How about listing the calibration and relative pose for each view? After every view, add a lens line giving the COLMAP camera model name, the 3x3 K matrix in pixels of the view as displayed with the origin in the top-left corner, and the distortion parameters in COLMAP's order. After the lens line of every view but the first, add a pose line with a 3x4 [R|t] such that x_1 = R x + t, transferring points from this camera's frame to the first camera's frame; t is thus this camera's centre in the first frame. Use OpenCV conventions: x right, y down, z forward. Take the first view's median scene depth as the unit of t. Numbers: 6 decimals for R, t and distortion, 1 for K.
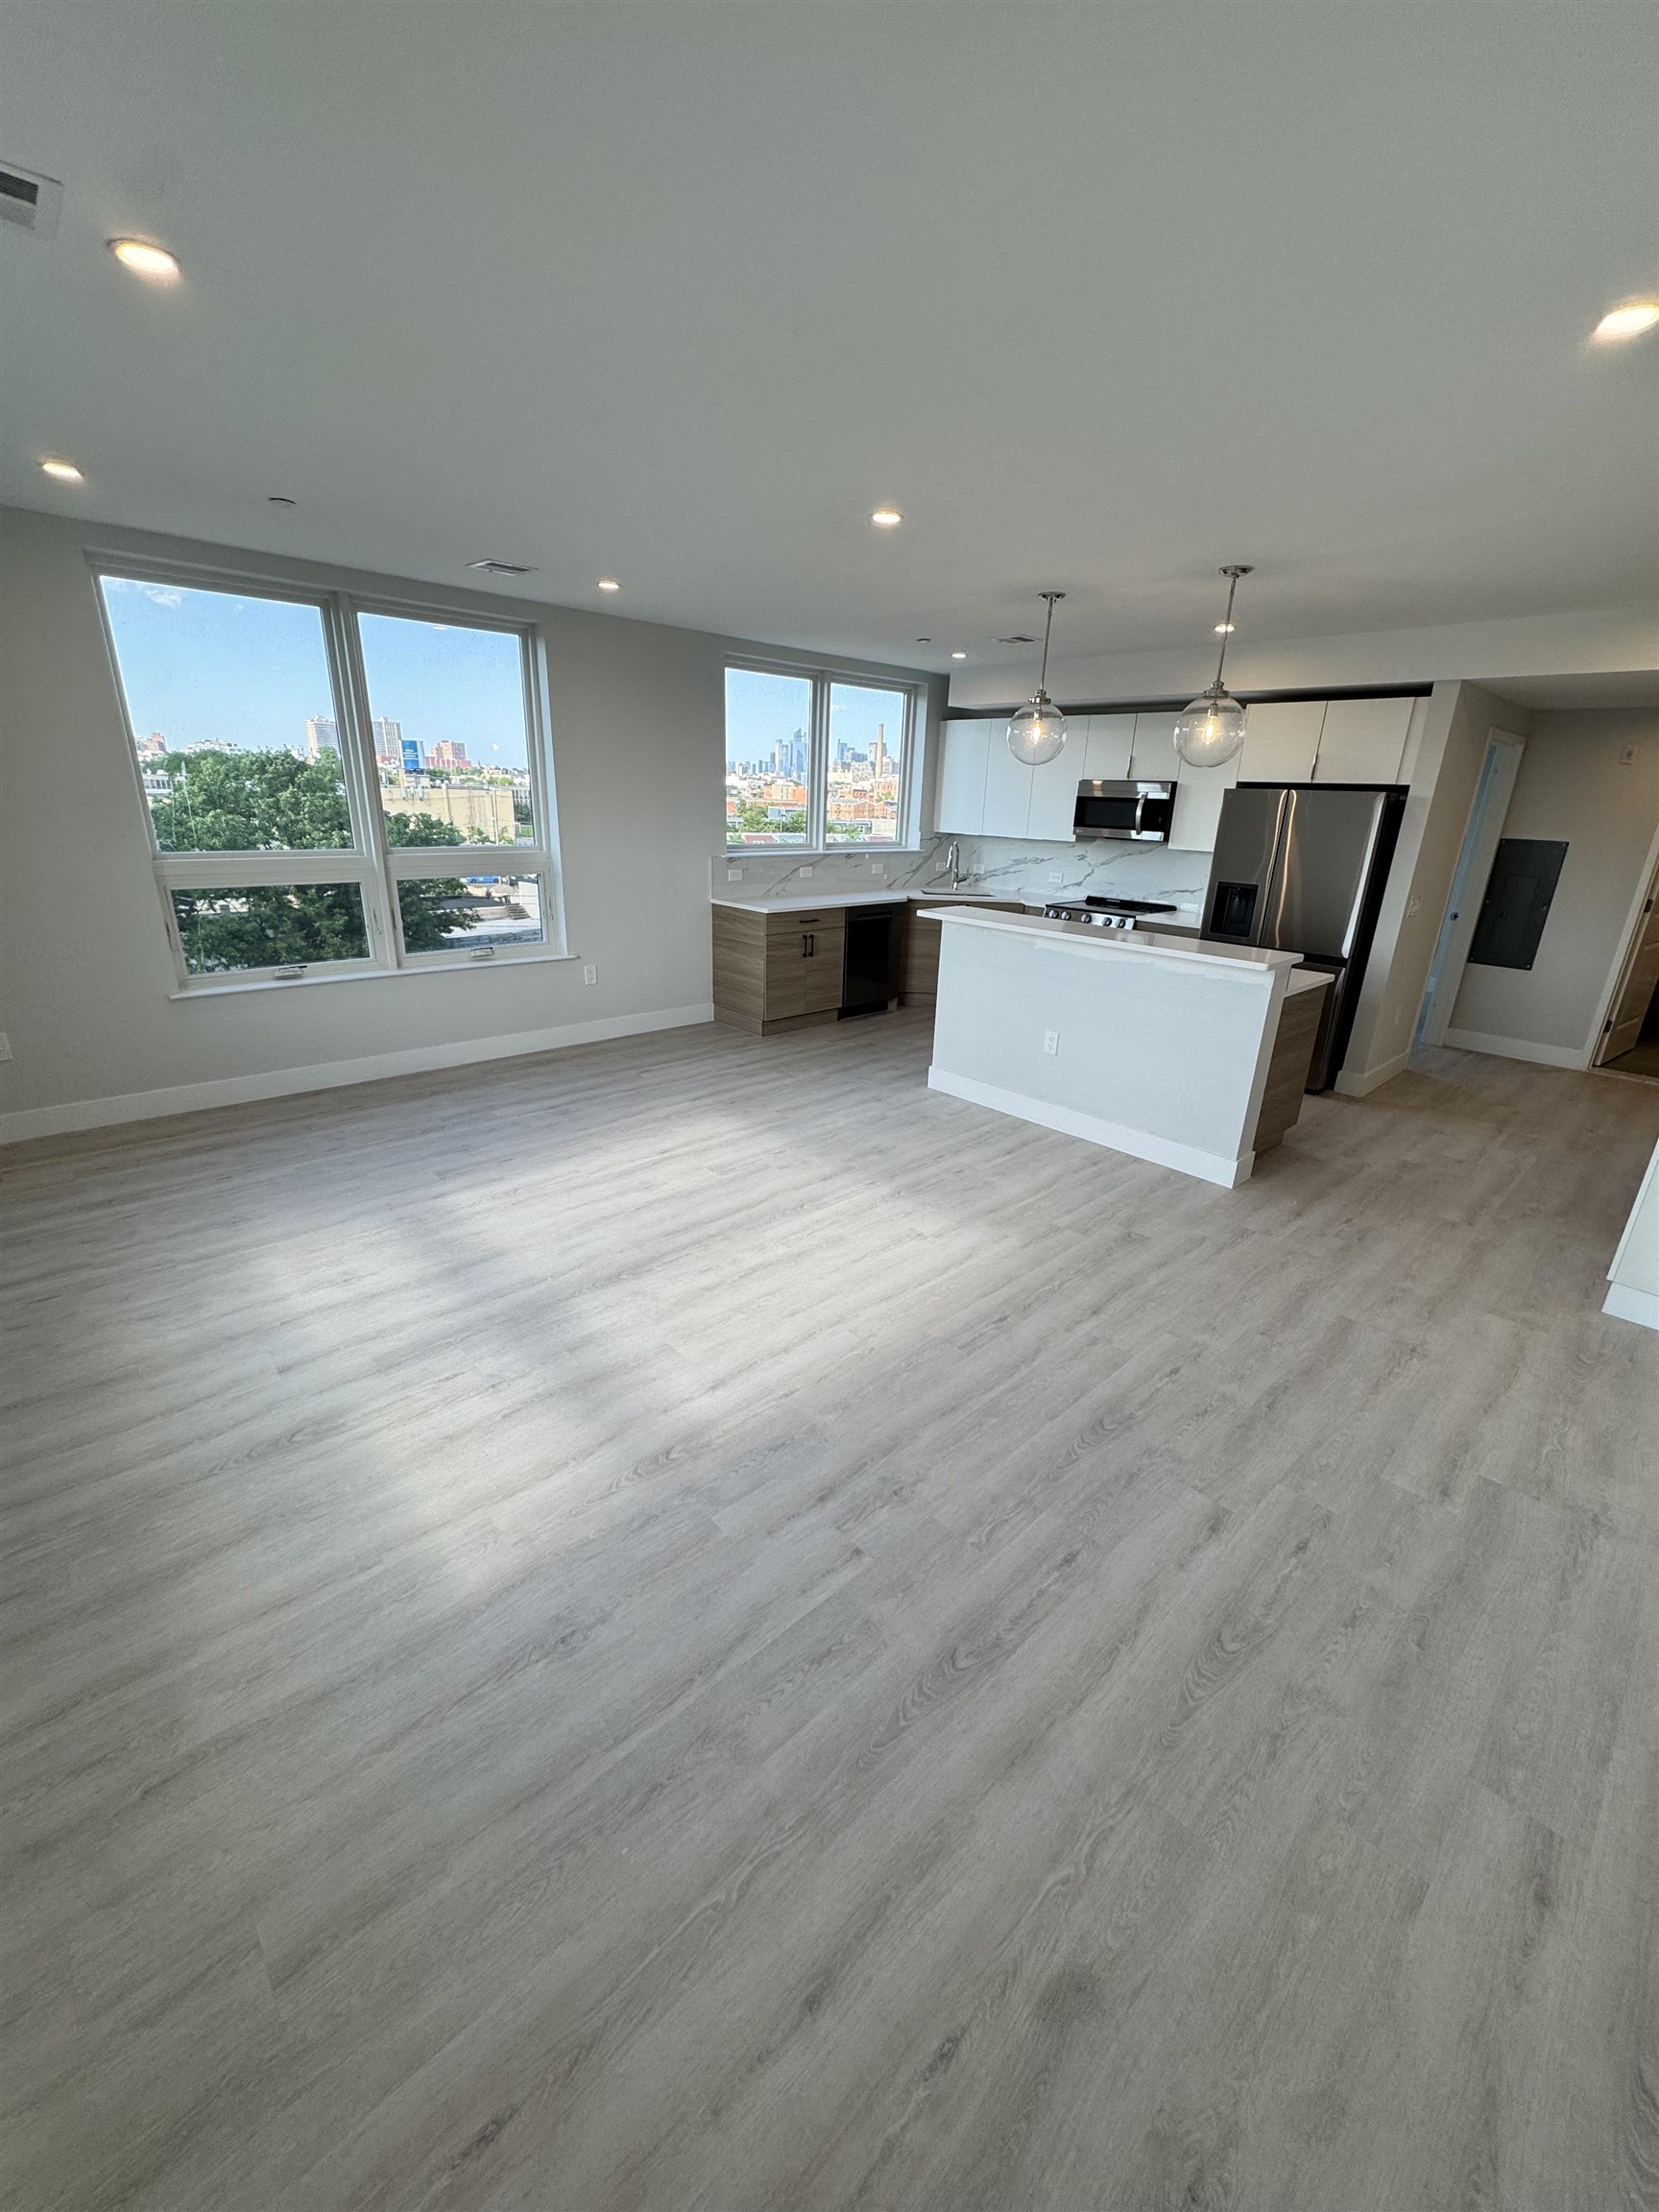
lens RADIAL K [[881.6, 0, 834.0], [0, 881.6, 1107.8], [0, 0, 1]] dist [-0.003316, 0.000778]
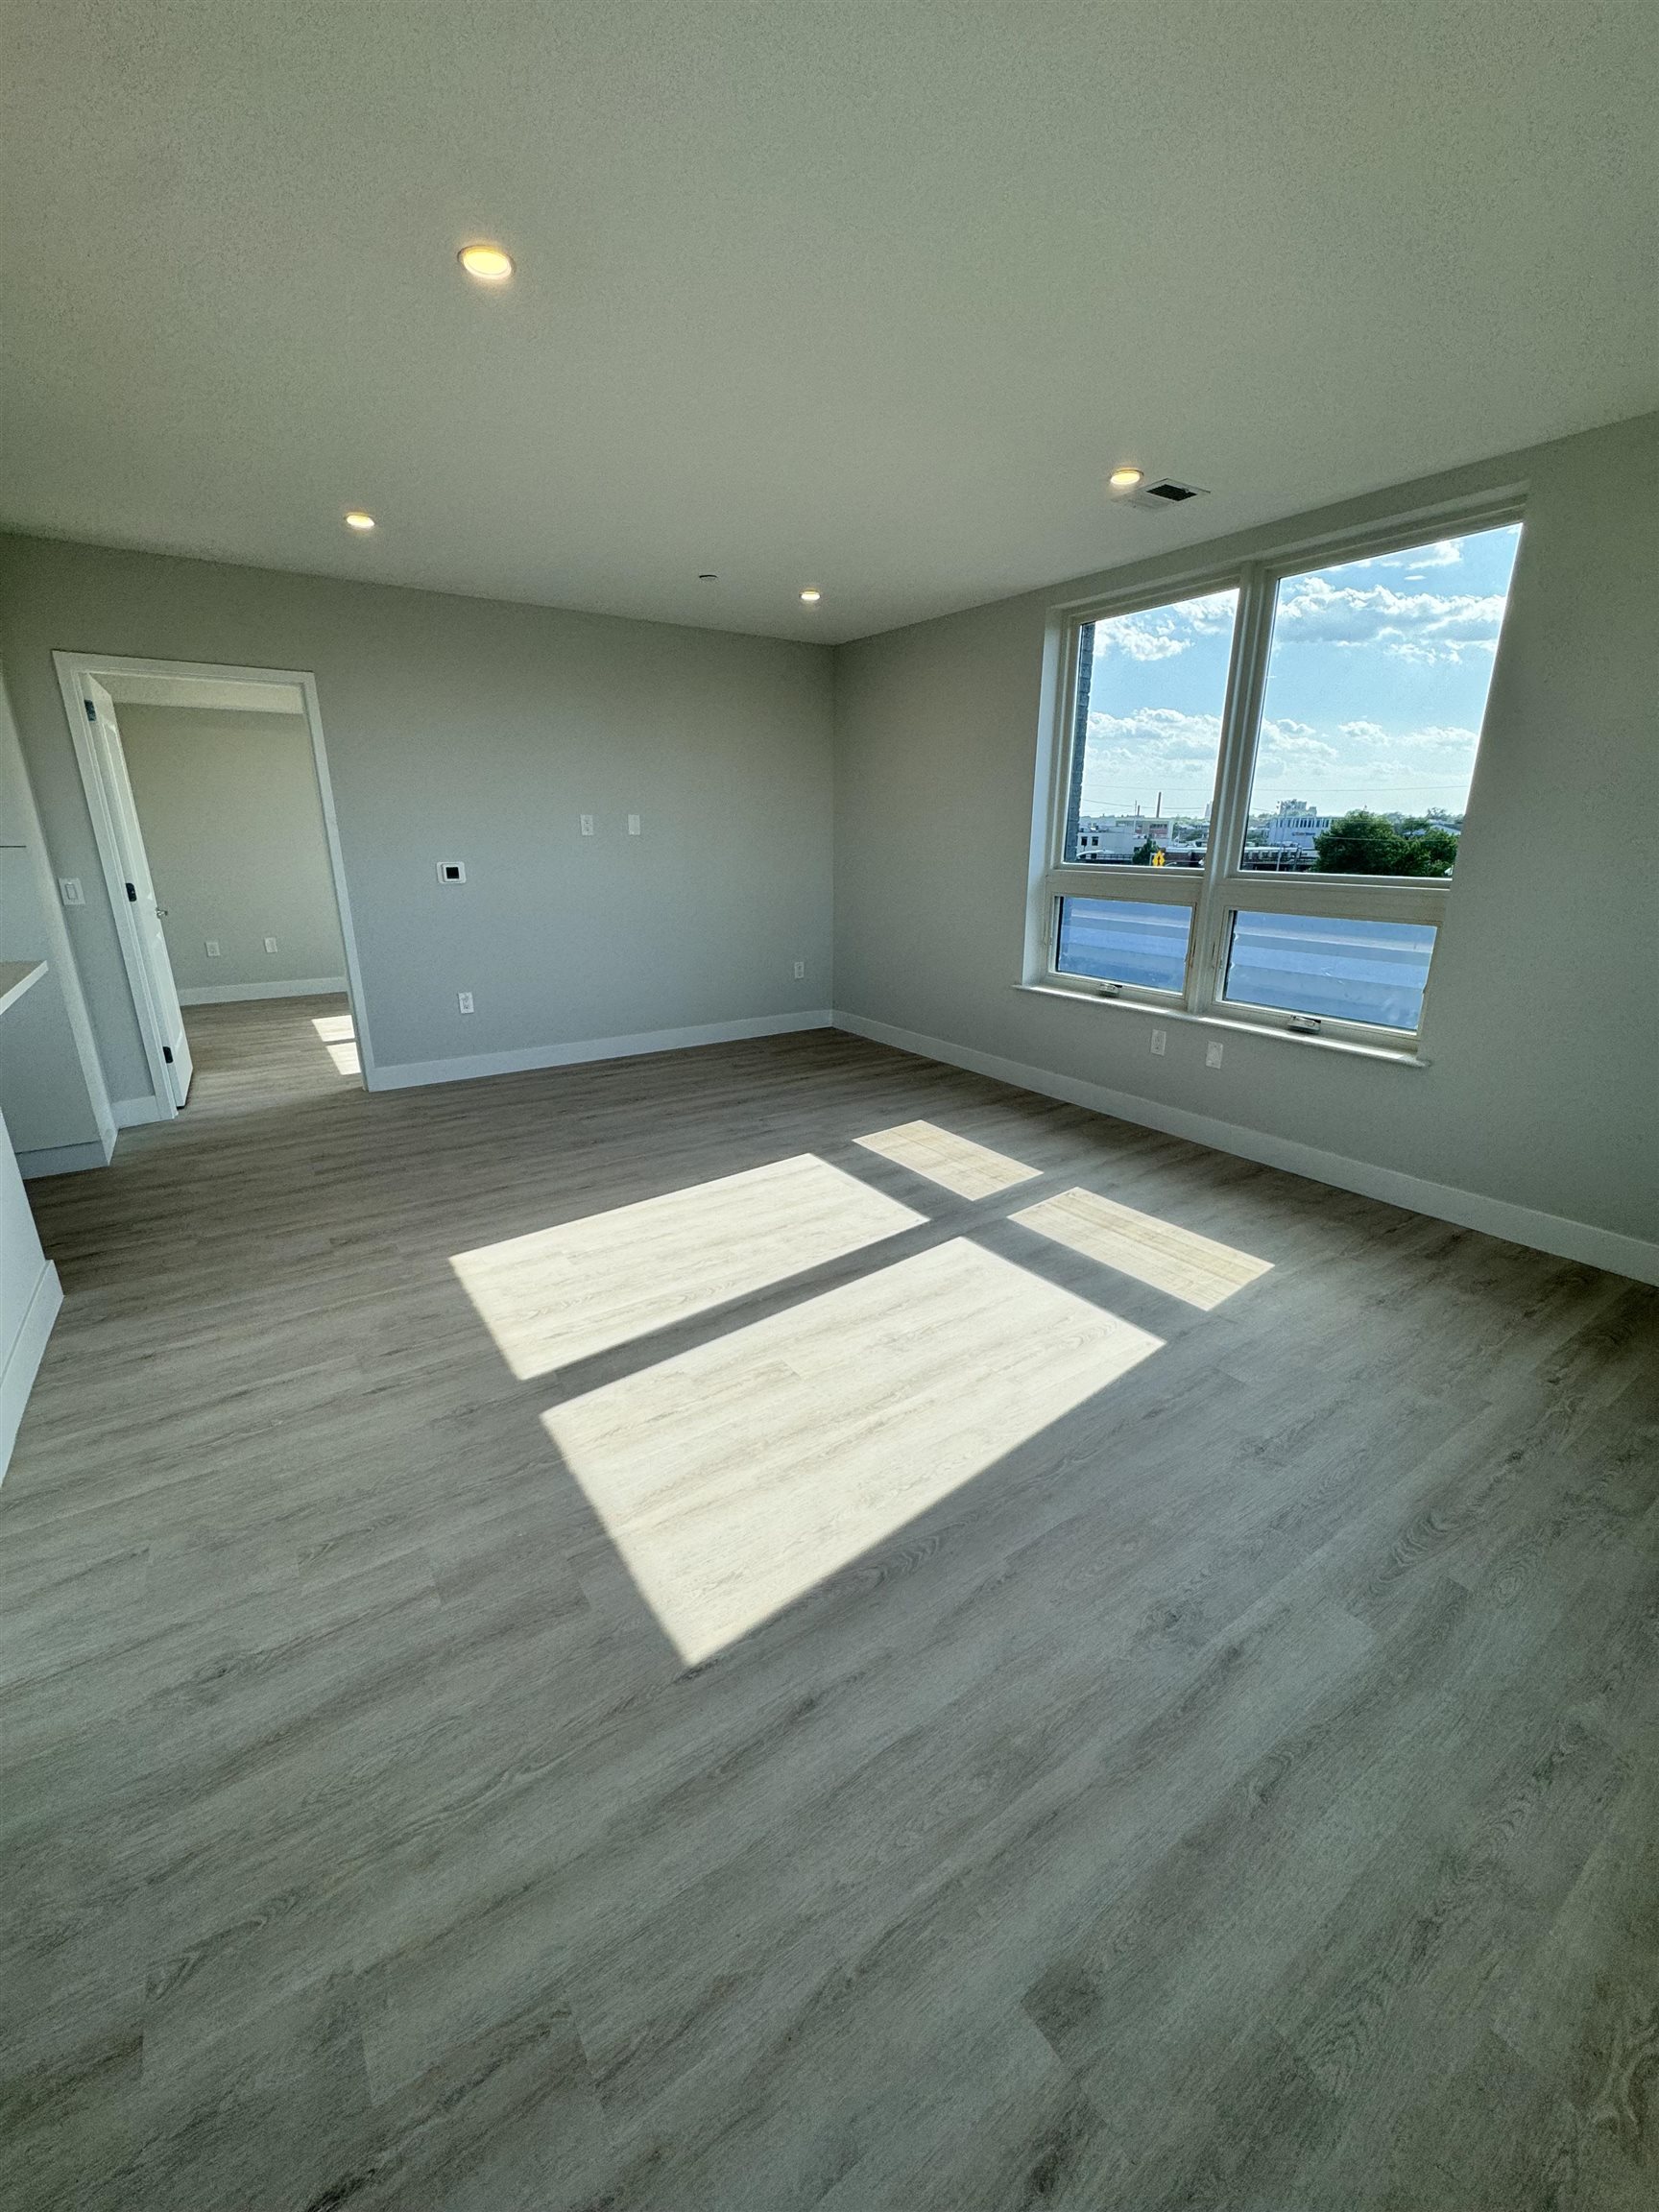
lens RADIAL K [[881.6, 0, 832.4], [0, 881.6, 1106.2], [0, 0, 1]] dist [-0.003316, 0.000778]
pose [[-0.986311, -0.083044, 0.142456, -0.238145], [0.020157, 0.796728, 0.604002, -0.441153], [-0.163658, 0.598606, -0.784148, 1.374158]]
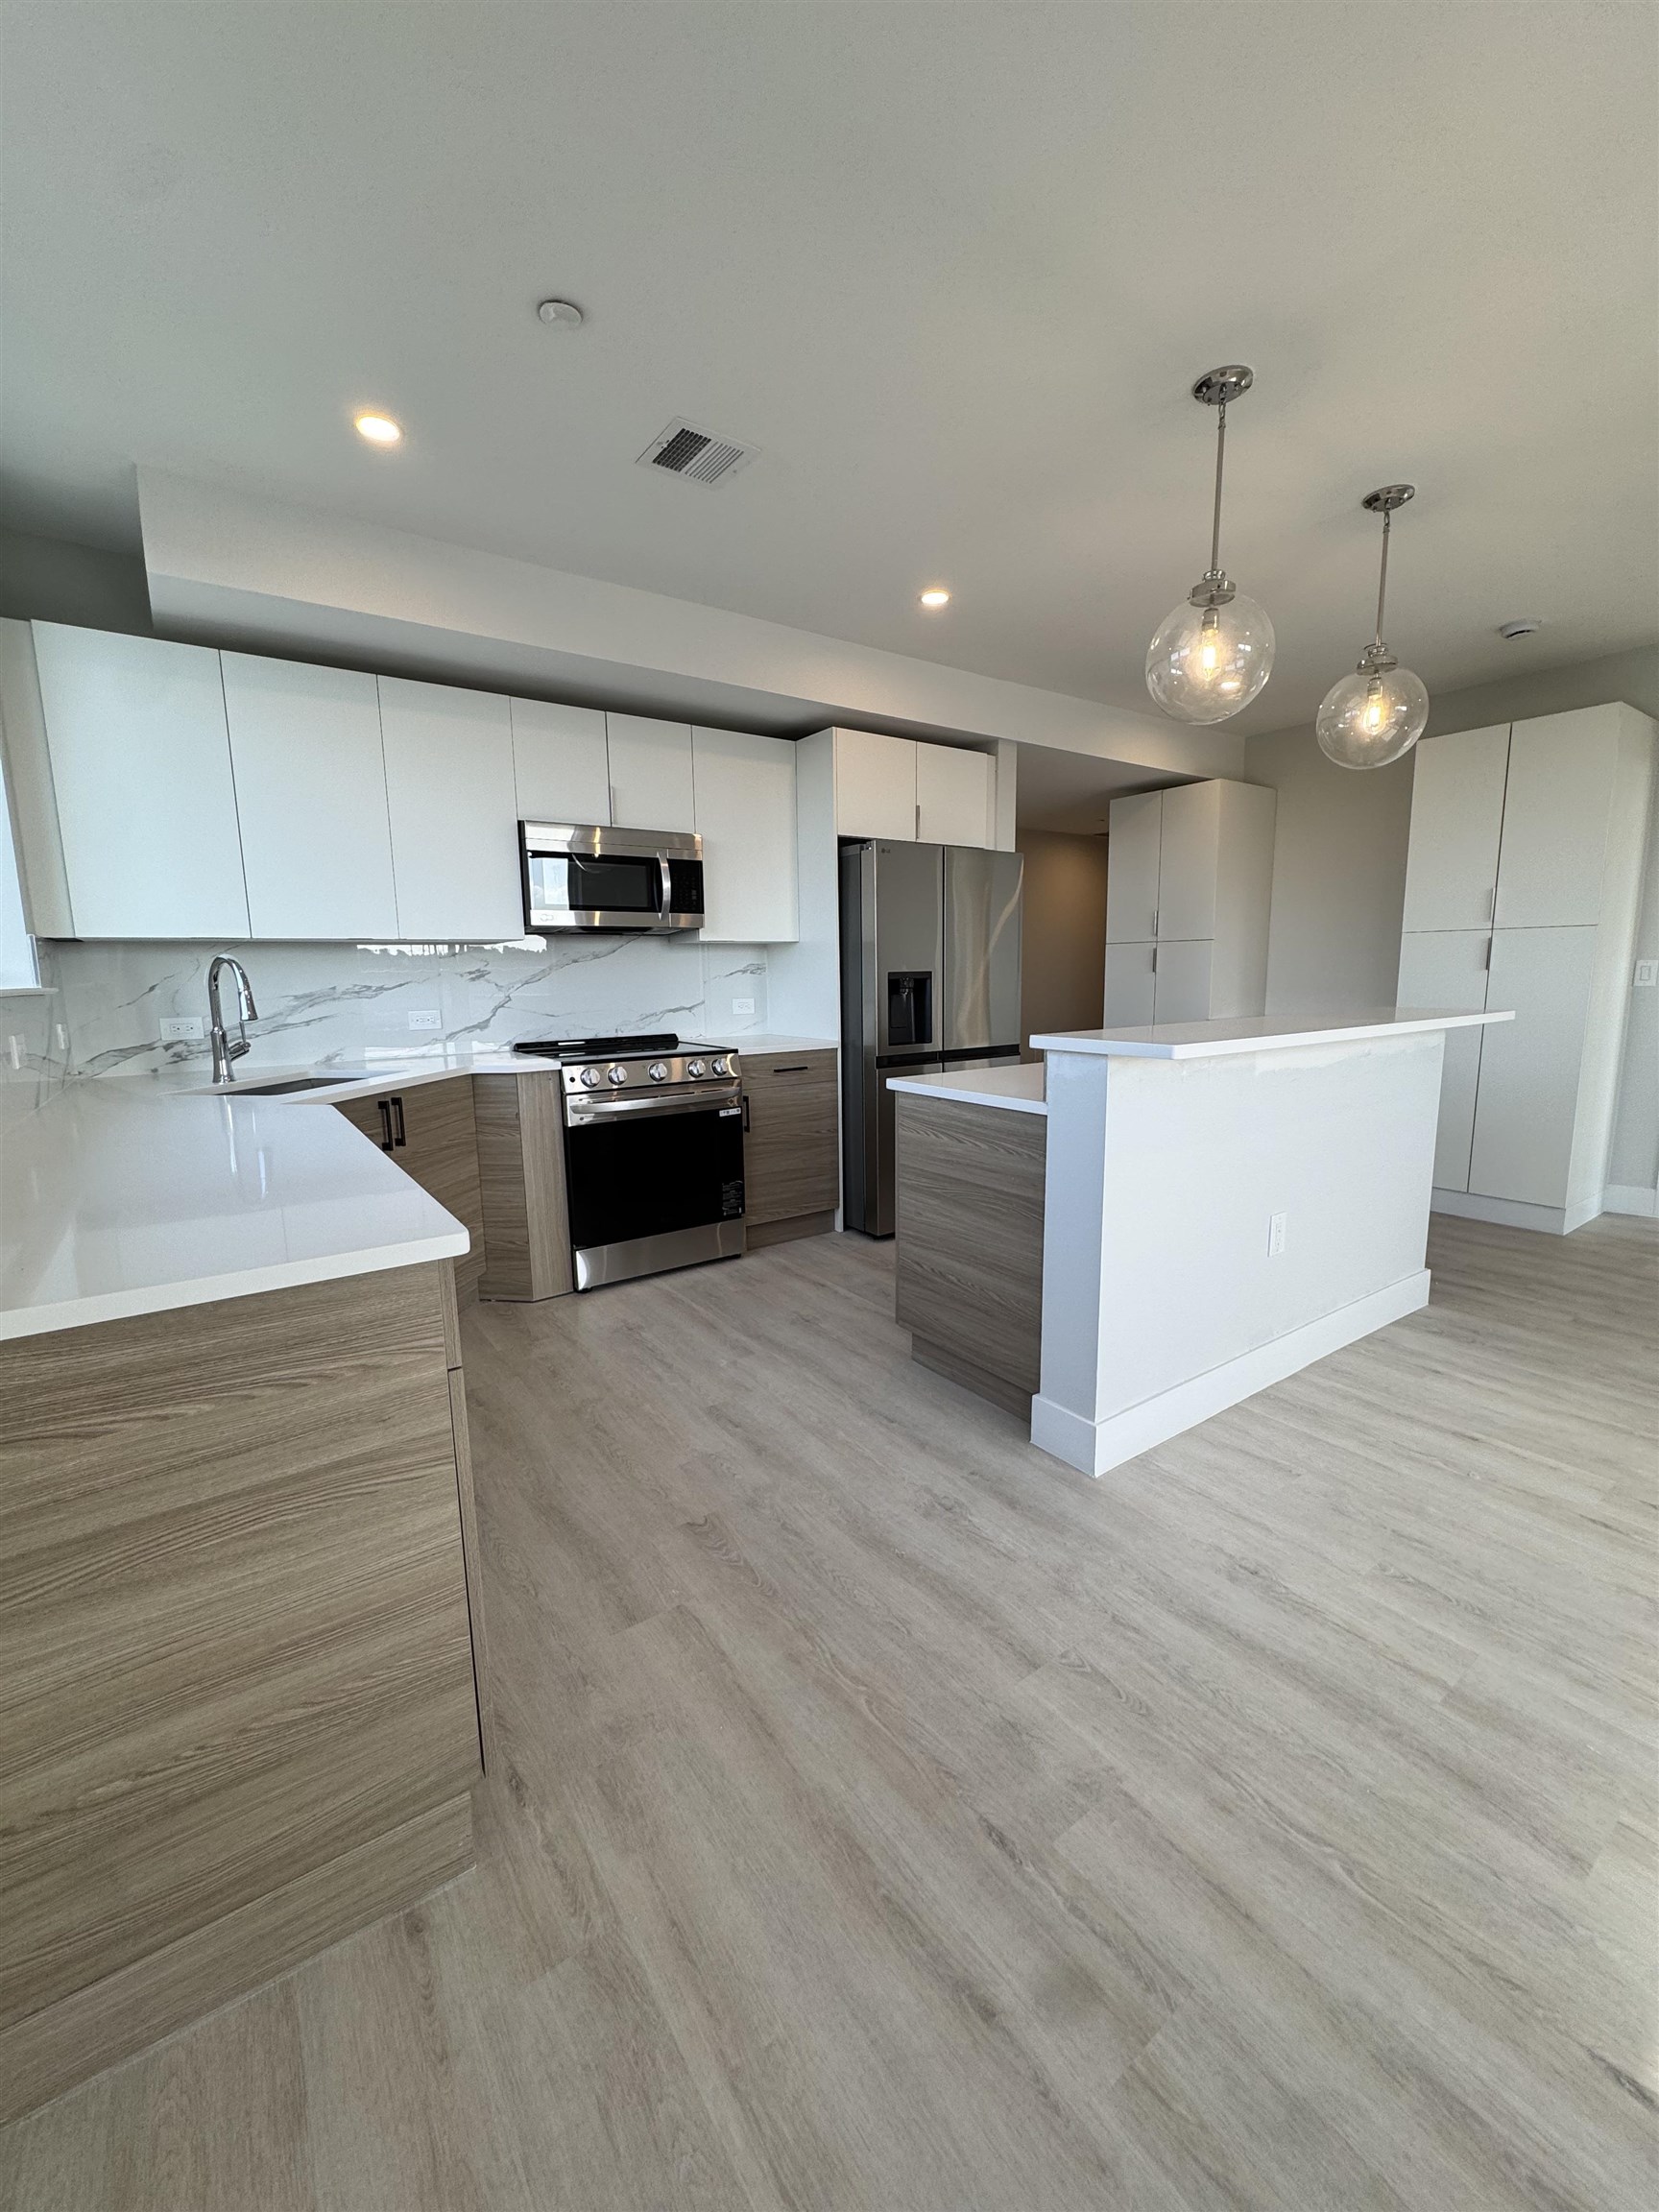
lens RADIAL K [[881.6, 0, 830.3], [0, 881.6, 1106.3], [0, 0, 1]] dist [-0.003316, 0.000778]
pose [[0.140893, -0.185952, 0.972405, -0.356474], [0.353546, 0.926889, 0.126022, -0.362543], [-0.924746, 0.326034, 0.196335, 1.297279]]
